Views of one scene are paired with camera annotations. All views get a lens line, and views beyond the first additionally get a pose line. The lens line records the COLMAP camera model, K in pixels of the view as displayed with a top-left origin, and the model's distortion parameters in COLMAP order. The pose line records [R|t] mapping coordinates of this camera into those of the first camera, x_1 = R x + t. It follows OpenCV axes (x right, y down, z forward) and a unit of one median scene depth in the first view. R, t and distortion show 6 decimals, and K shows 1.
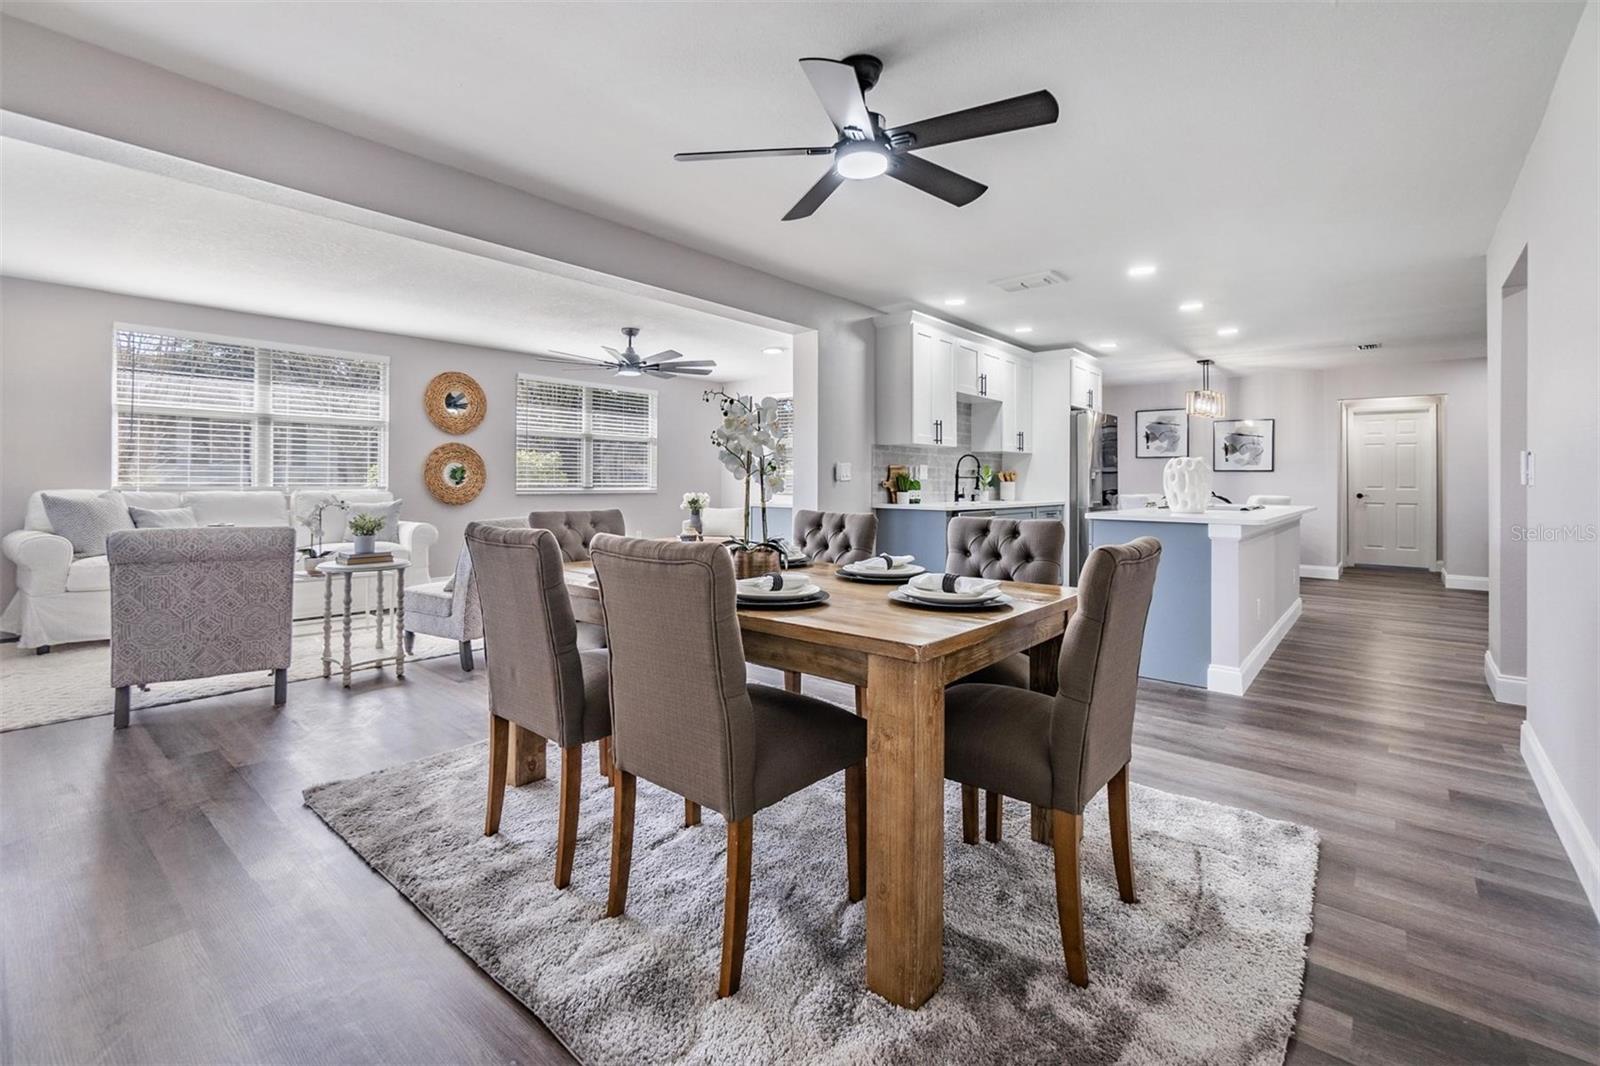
lens RADIAL K [[709.6, 0, 790.4], [0, 709.6, 474.4], [0, 0, 1]] dist [-0.004073, -0.000142]
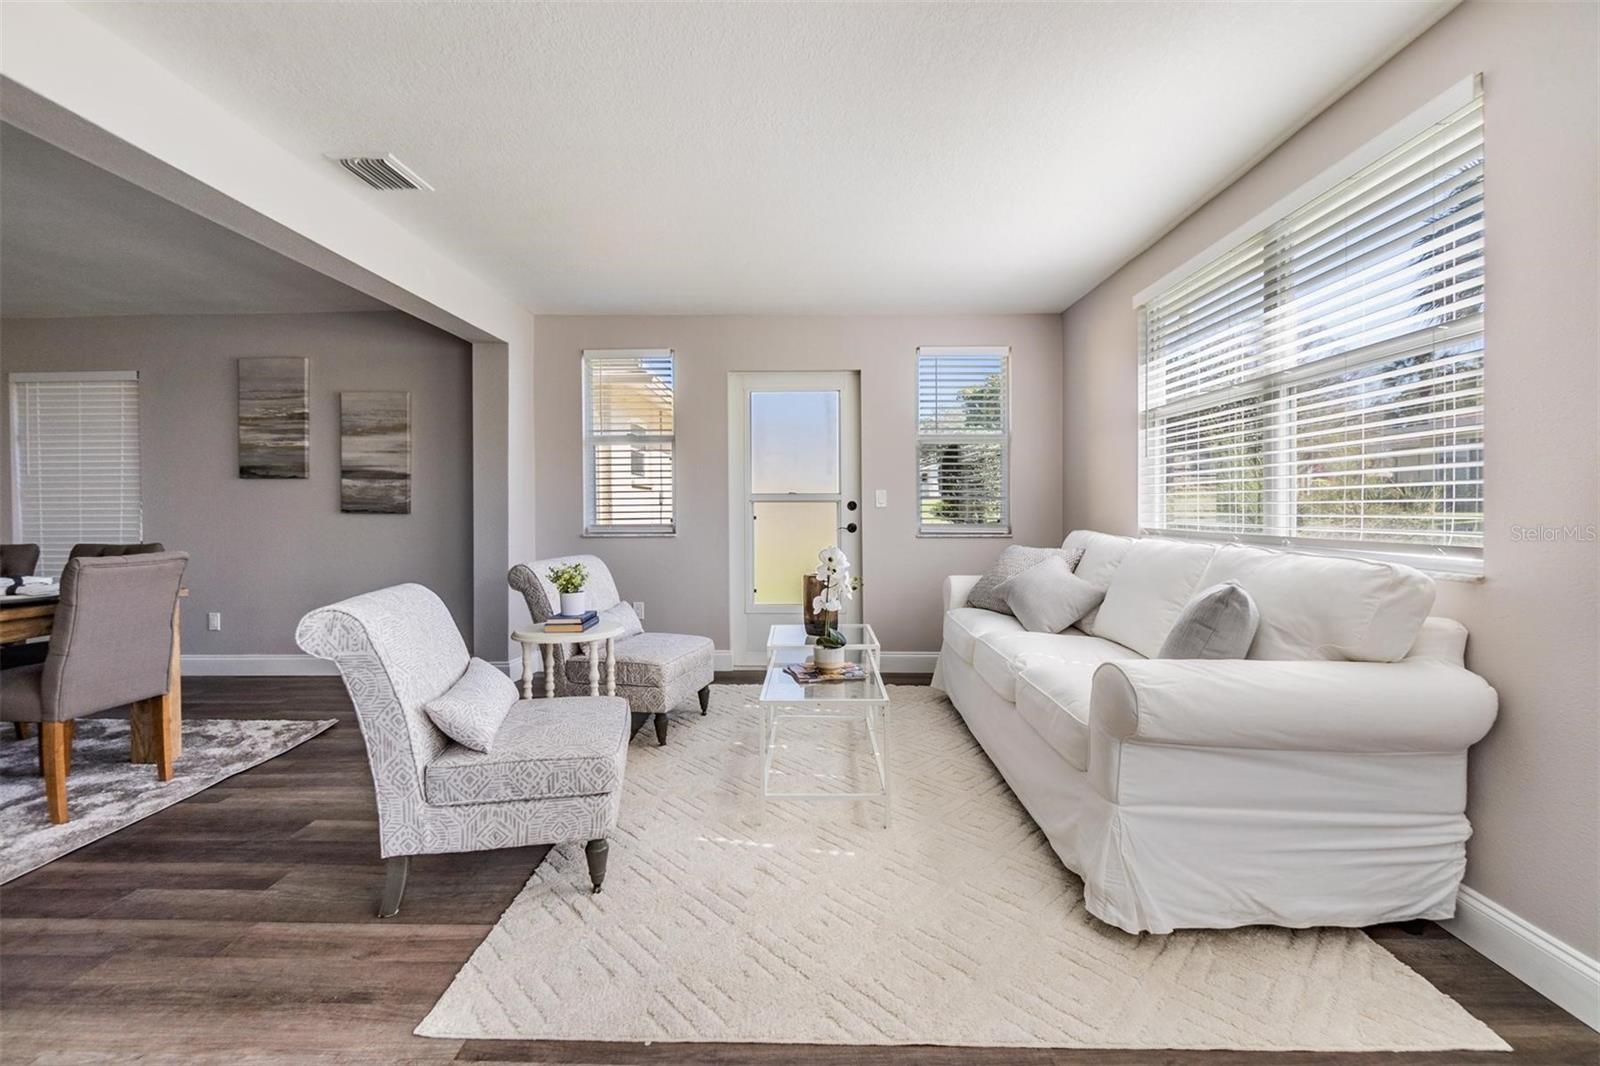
lens RADIAL K [[700.9, 0, 799.5], [0, 700.9, 507.8], [0, 0, 1]] dist [-0.006553, 0.000488]
pose [[-0.775251, -0.006046, -0.631624, -0.178623], [0.005230, 0.999858, -0.015989, 0.005191], [0.631632, -0.015699, -0.775110, 0.977874]]
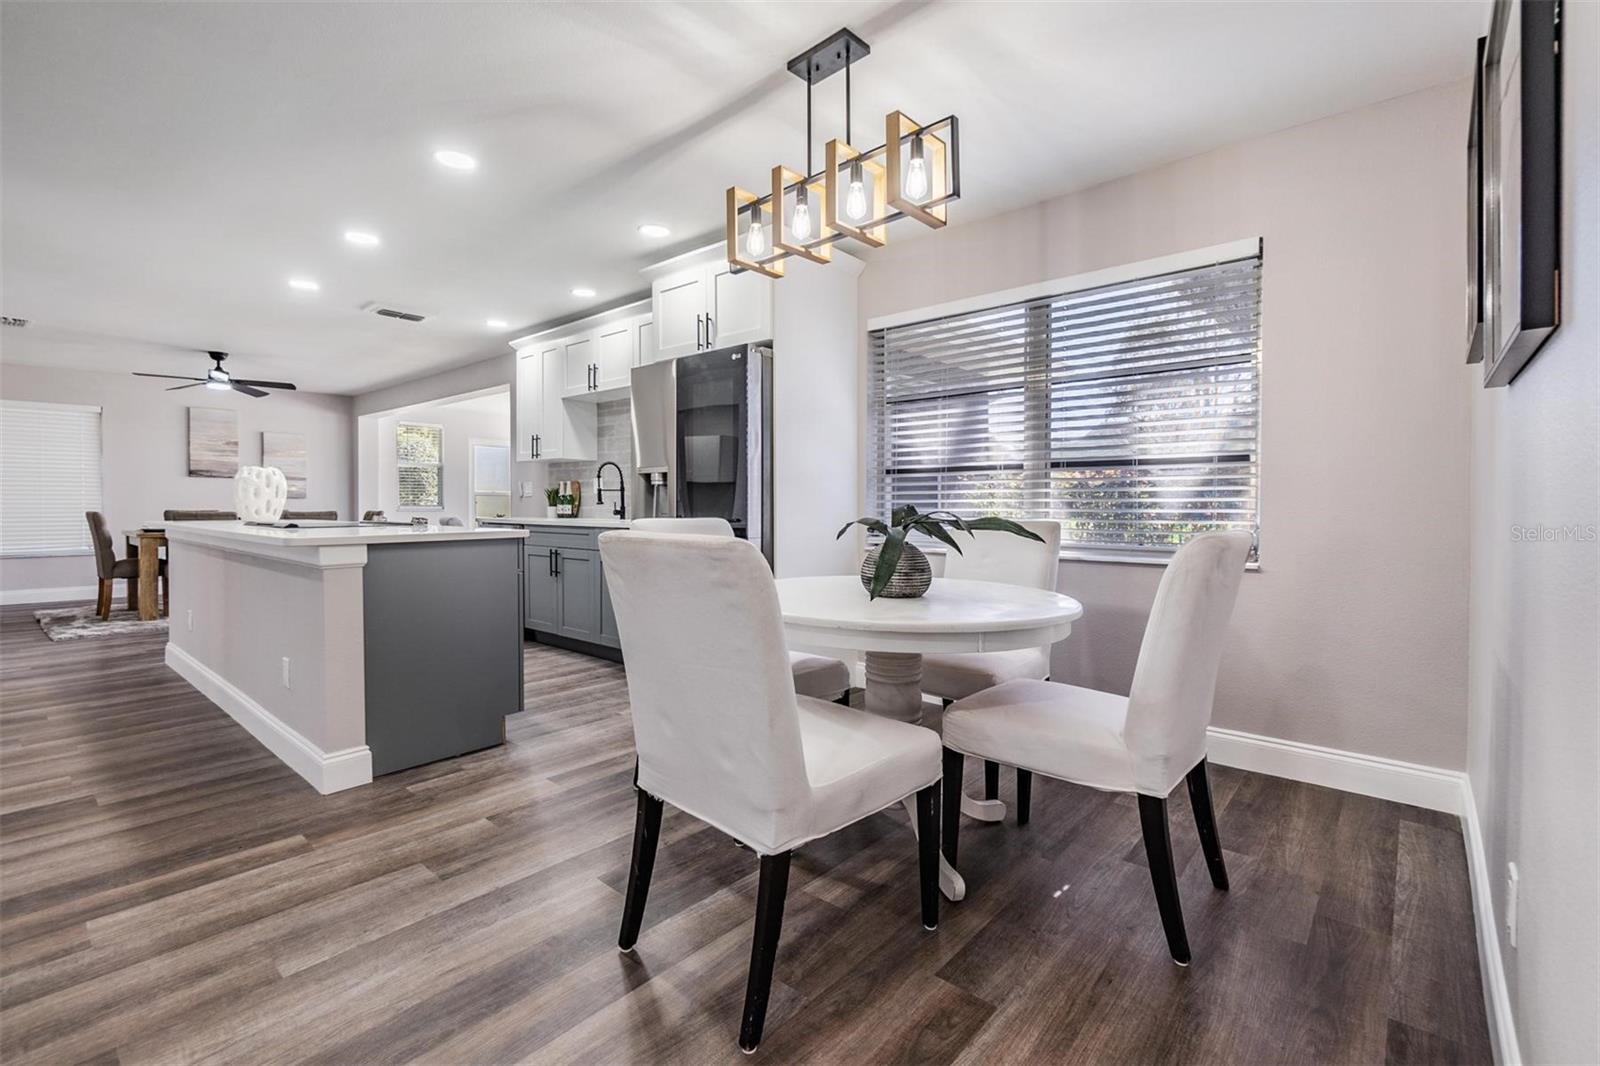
lens RADIAL K [[715.6, 0, 792.0], [0, 715.6, 514.4], [0, 0, 1]] dist [-0.001189, 0.000589]
pose [[-0.013297, 0.005954, -0.999894, 0.999959], [0.009006, 0.999942, 0.005834, 0.027537], [0.999871, -0.008928, -0.013350, 1.127610]]
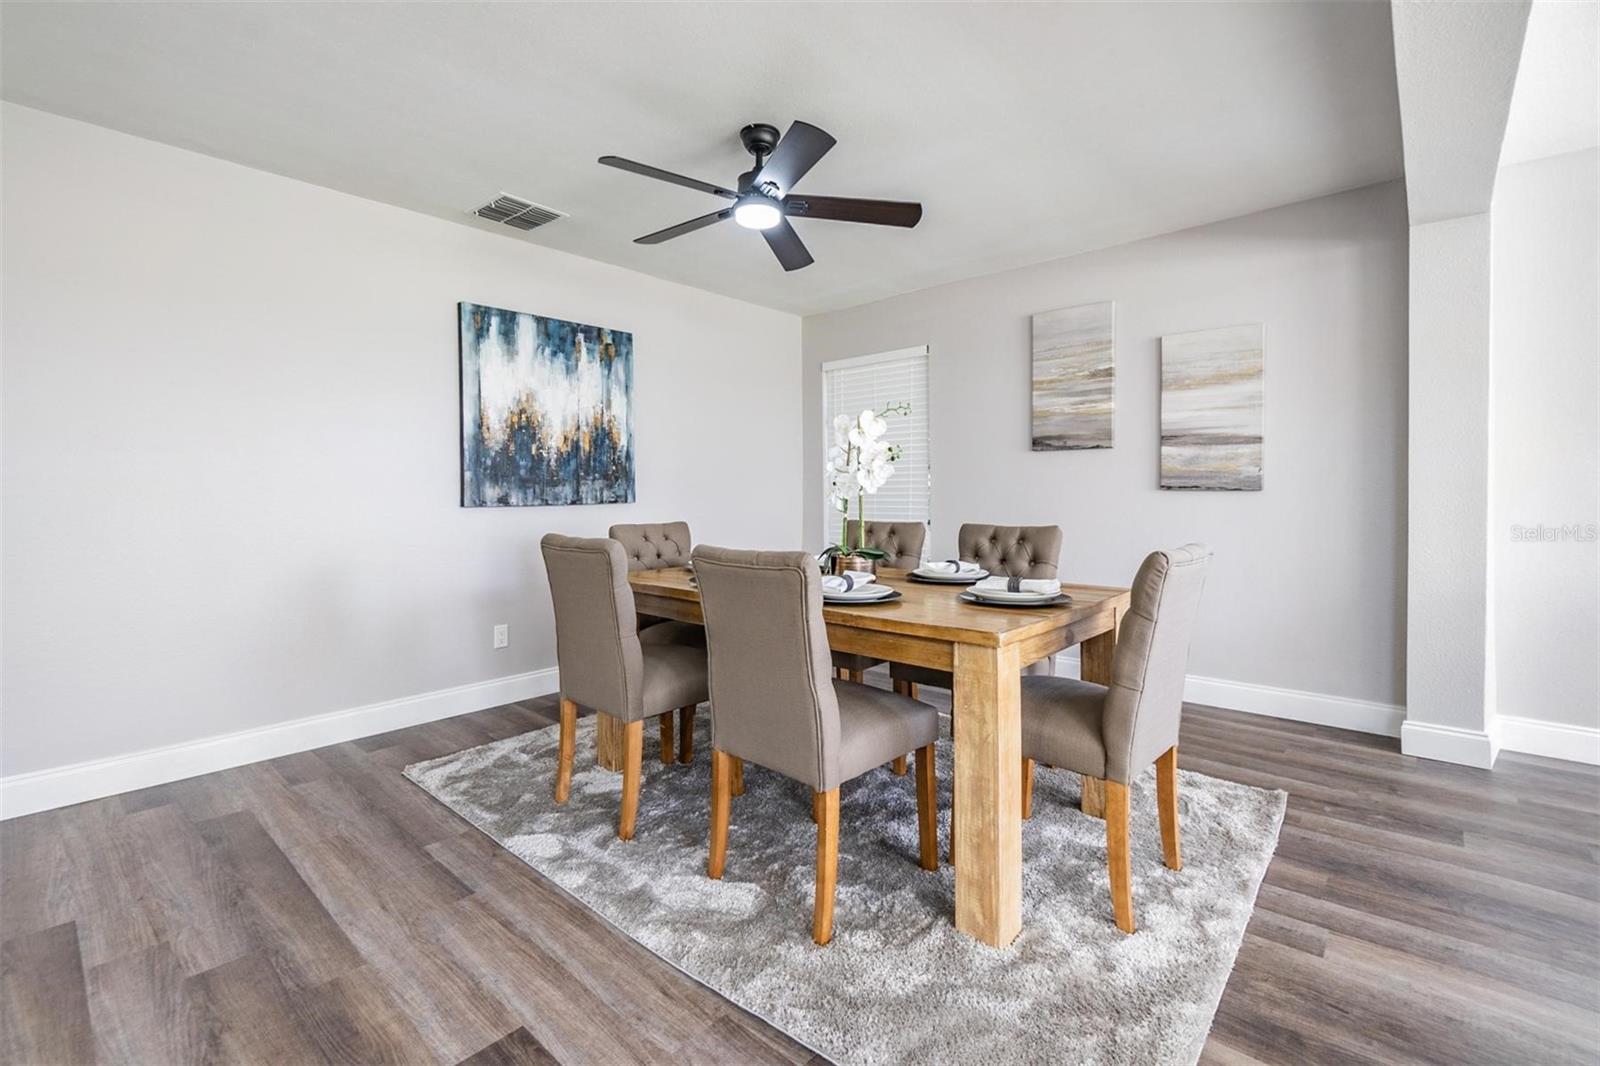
lens RADIAL K [[709.8, 0, 797.4], [0, 709.8, 492.2], [0, 0, 1]] dist [0.001250, 0.000056]
pose [[-0.999669, -0.002497, 0.025605, 0.001620], [-0.002778, 0.999936, -0.010963, 0.005253], [-0.025576, -0.011030, -0.999612, 0.718880]]
